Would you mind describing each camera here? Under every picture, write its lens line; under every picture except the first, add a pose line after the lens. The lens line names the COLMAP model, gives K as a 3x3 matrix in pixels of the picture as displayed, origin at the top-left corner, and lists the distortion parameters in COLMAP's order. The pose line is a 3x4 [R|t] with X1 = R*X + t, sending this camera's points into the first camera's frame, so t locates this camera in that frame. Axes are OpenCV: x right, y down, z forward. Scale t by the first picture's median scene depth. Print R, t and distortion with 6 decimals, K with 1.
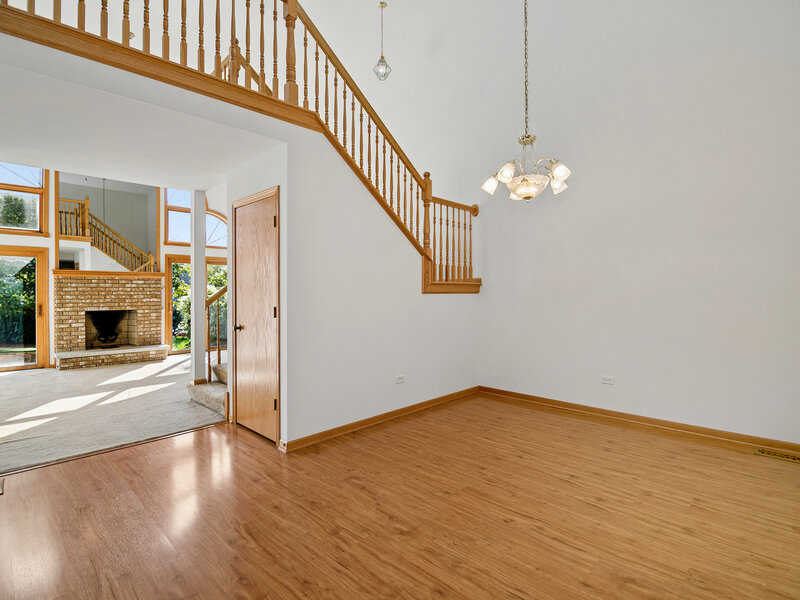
lens RADIAL K [[412.8, 0, 400.6], [0, 412.8, 294.4], [0, 0, 1]] dist [0.004455, -0.011845]
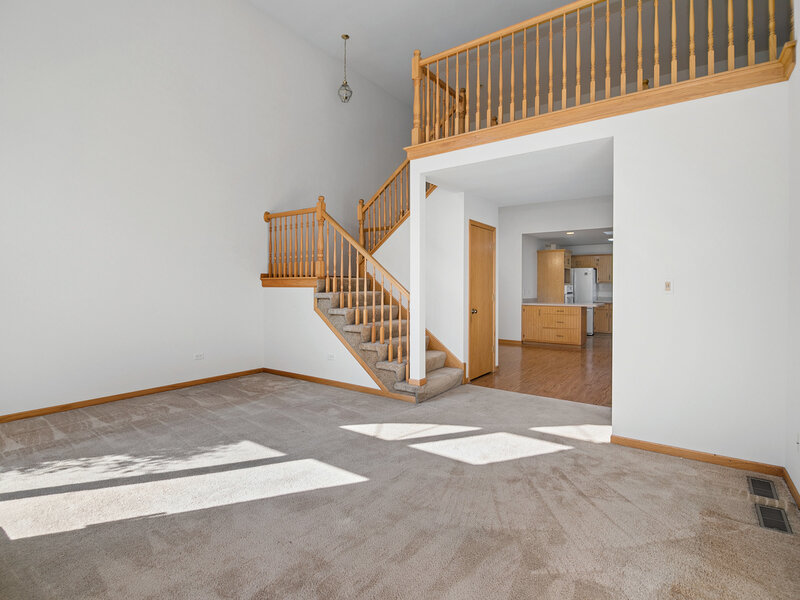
lens RADIAL K [[404.8, 0, 403.5], [0, 404.8, 295.5], [0, 0, 1]] dist [0.003897, -0.010794]
pose [[-0.173860, -0.015084, 0.984655, -0.954762], [0.001016, 0.999879, 0.015496, 0.003174], [-0.984770, 0.003695, -0.173824, 0.824293]]
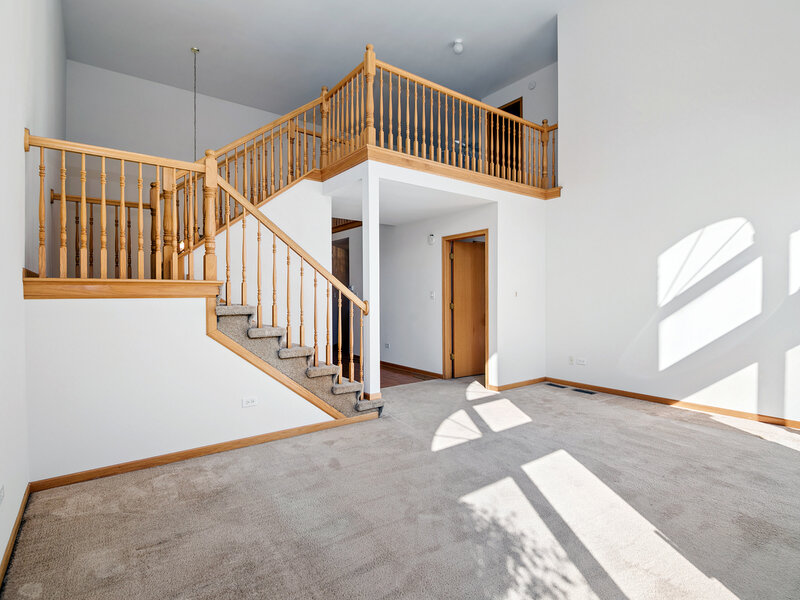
lens RADIAL K [[407.4, 0, 400.0], [0, 407.4, 300.0], [0, 0, 1]] dist [0.001517, -0.012231]
pose [[-0.989948, 0.008682, 0.141165, -0.466680], [0.011275, 0.999782, 0.017582, -0.003630], [-0.140982, 0.018997, -0.989830, 1.279004]]
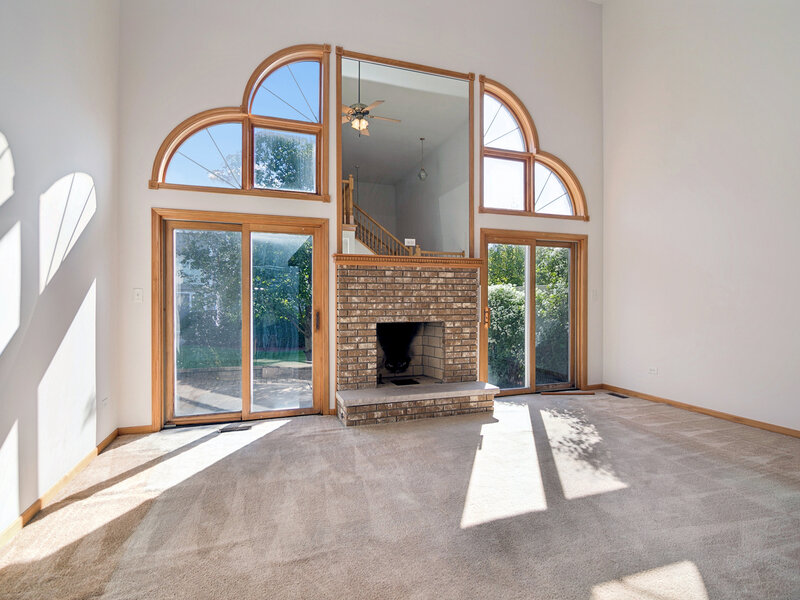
lens RADIAL K [[407.4, 0, 400.0], [0, 407.4, 300.0], [0, 0, 1]] dist [0.001517, -0.012231]
pose [[0.899834, 0.000841, -0.436232, -0.492500], [-0.002544, 0.999991, -0.003320, 0.009287], [0.436225, 0.004098, 0.899828, 0.497554]]
